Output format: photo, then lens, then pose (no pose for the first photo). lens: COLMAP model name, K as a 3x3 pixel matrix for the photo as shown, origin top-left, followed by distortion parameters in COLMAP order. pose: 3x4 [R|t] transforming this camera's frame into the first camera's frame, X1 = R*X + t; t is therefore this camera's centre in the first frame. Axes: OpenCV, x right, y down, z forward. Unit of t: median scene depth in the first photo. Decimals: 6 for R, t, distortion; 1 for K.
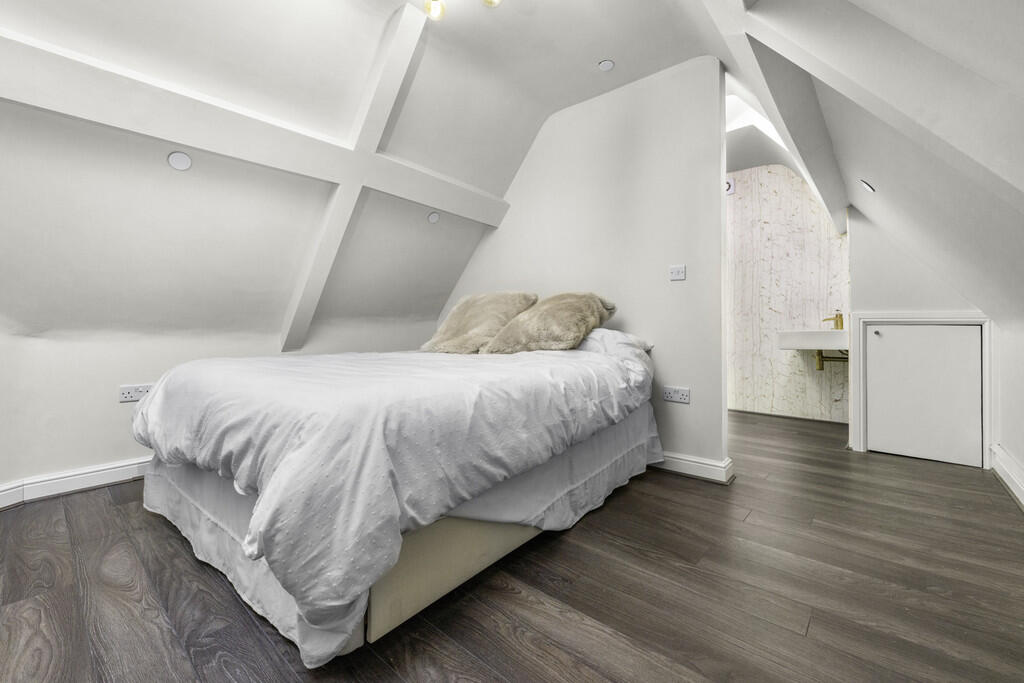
lens RADIAL K [[422.3, 0, 511.6], [0, 422.3, 333.9], [0, 0, 1]] dist [0.004468, -0.002292]
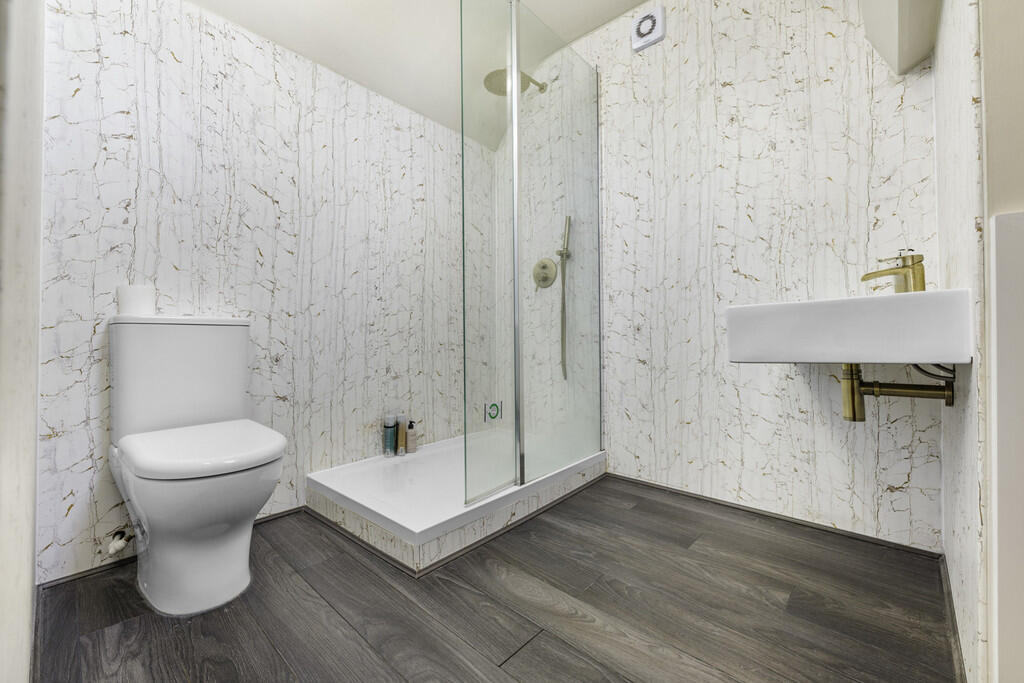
lens RADIAL K [[422.3, 0, 510.6], [0, 422.3, 347.9], [0, 0, 1]] dist [0.004468, -0.002292]
pose [[0.999516, -0.008473, -0.029939, 0.462702], [0.008638, 0.999948, 0.005372, 0.021760], [0.029892, -0.005628, 0.999537, 0.650369]]
